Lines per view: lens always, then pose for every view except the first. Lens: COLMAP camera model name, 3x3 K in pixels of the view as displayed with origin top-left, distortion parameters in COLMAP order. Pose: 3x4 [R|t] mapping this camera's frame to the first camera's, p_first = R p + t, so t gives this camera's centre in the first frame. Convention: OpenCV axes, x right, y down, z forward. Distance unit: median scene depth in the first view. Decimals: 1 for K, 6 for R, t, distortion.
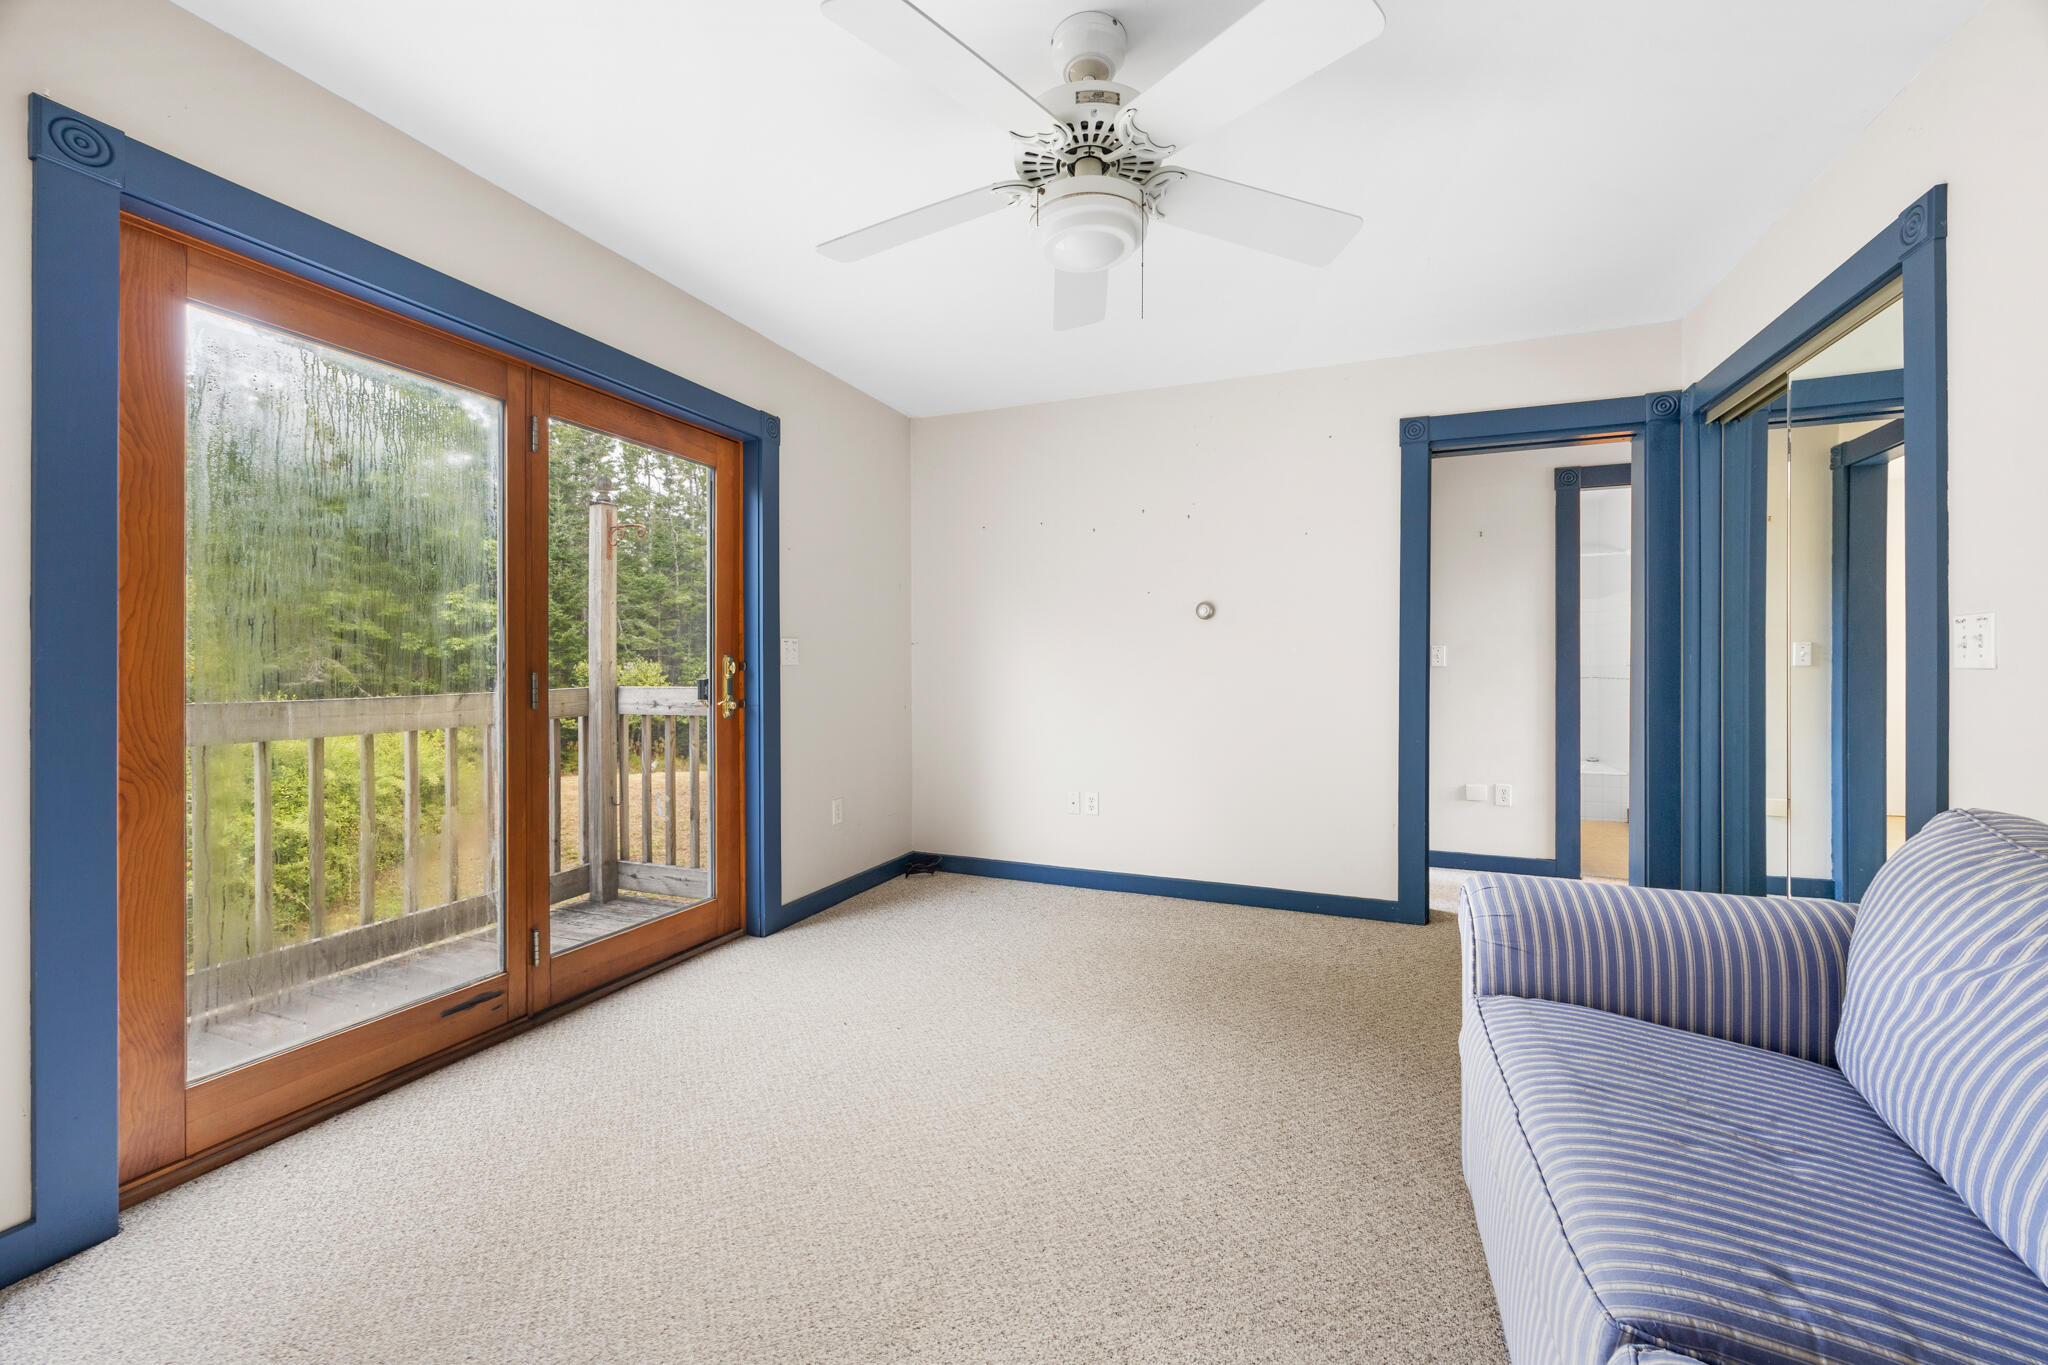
lens RADIAL K [[794.8, 0, 1036.5], [0, 794.8, 666.9], [0, 0, 1]] dist [-0.000750, 0.000076]
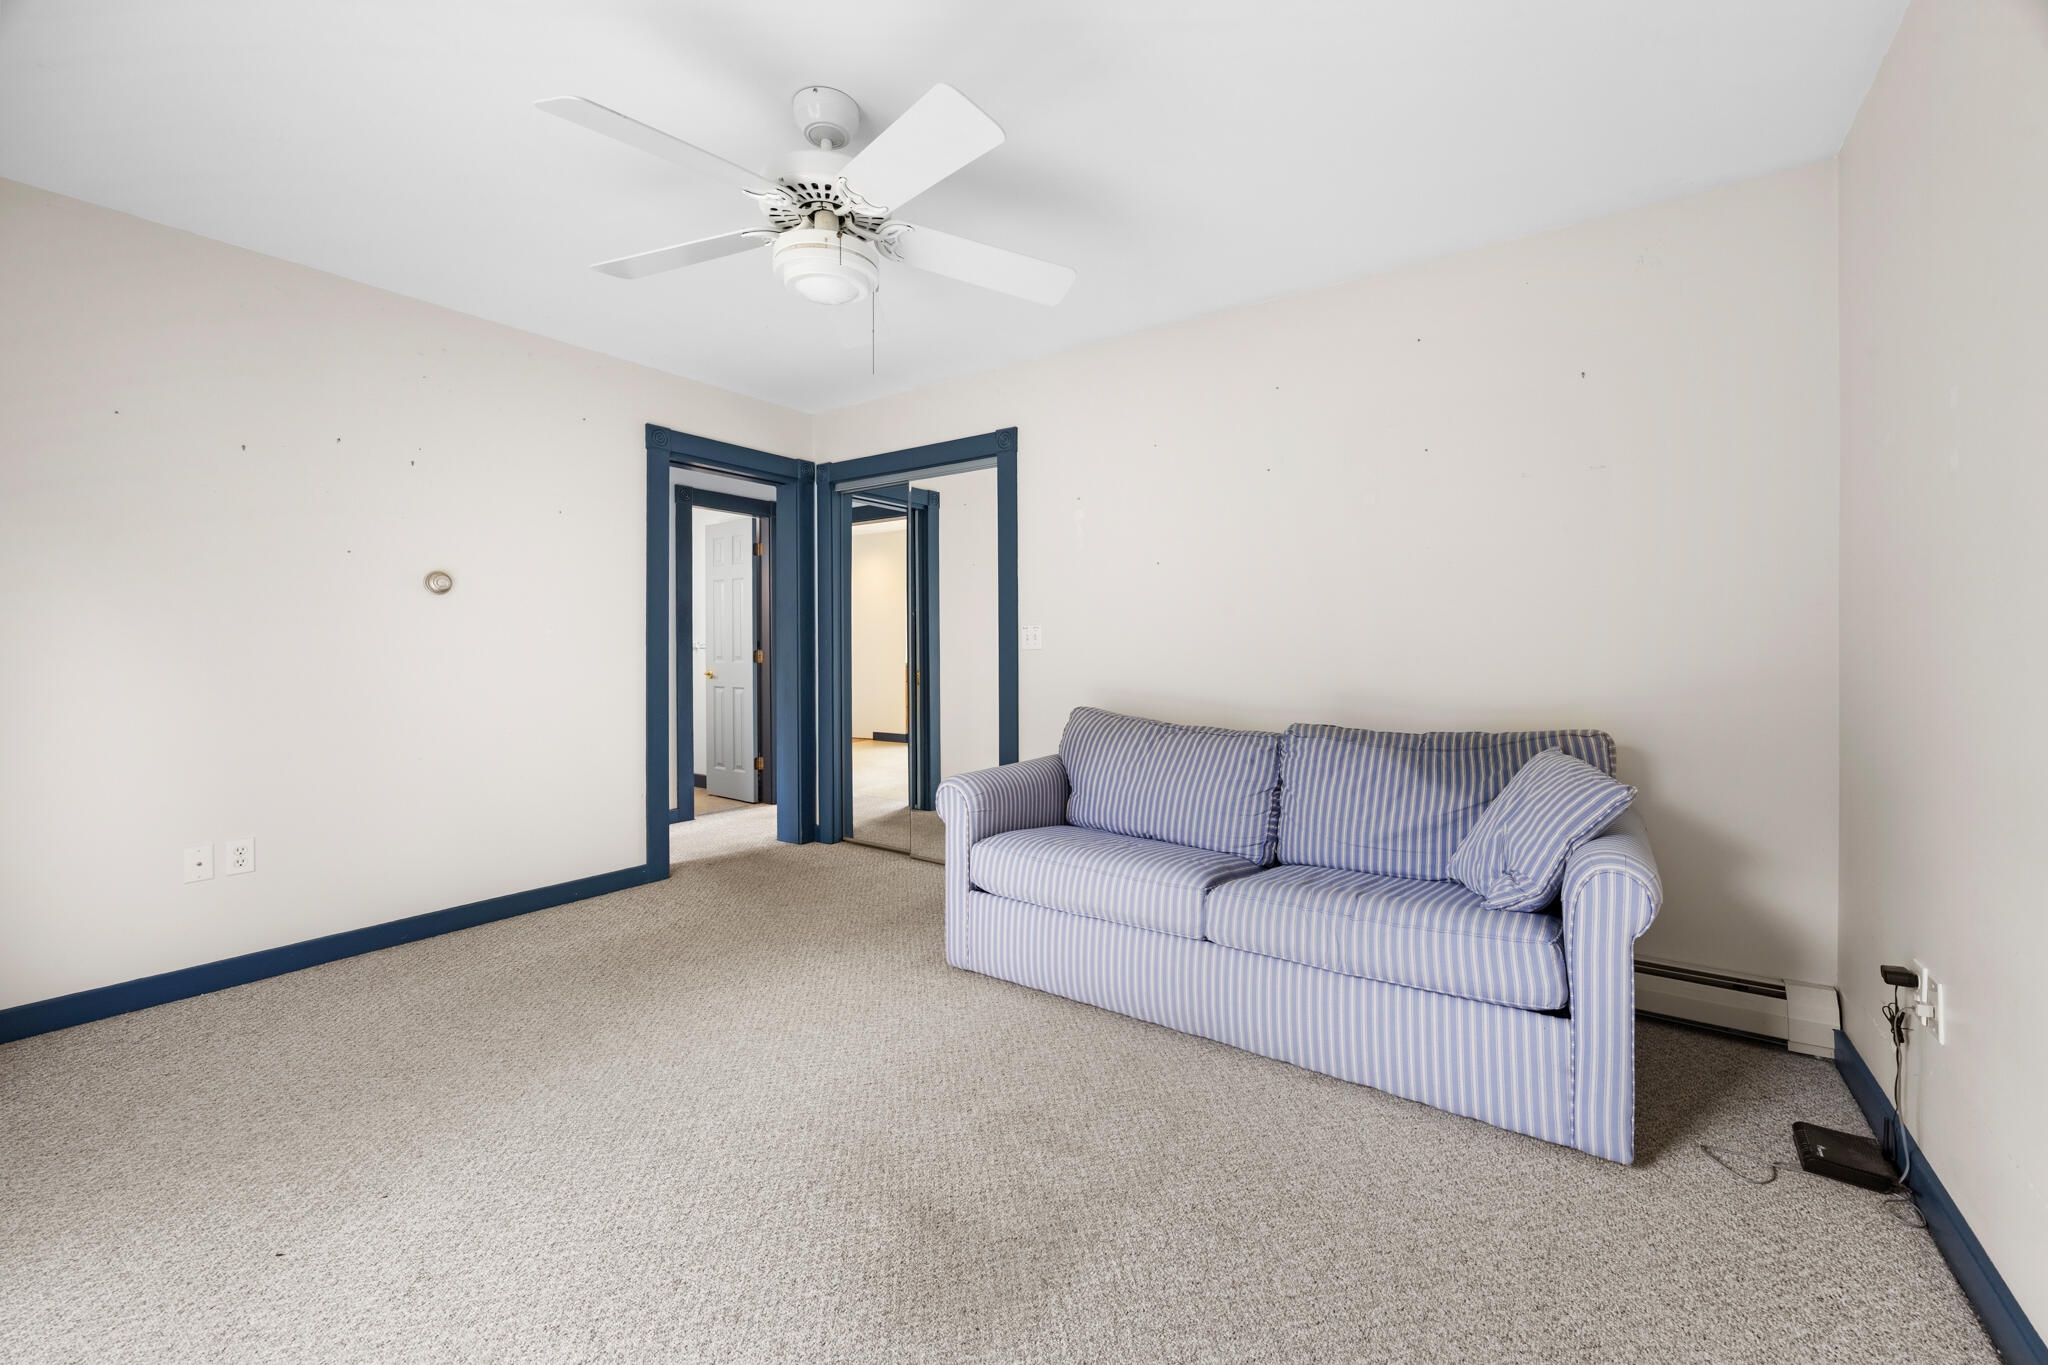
lens RADIAL K [[835.2, 0, 1029.6], [0, 835.2, 643.4], [0, 0, 1]] dist [-0.000826, -0.000081]
pose [[0.216256, 0.002425, 0.976334, -0.561057], [0.001829, 0.999994, -0.002889, -0.003904], [-0.976335, 0.002411, 0.216250, 0.243243]]
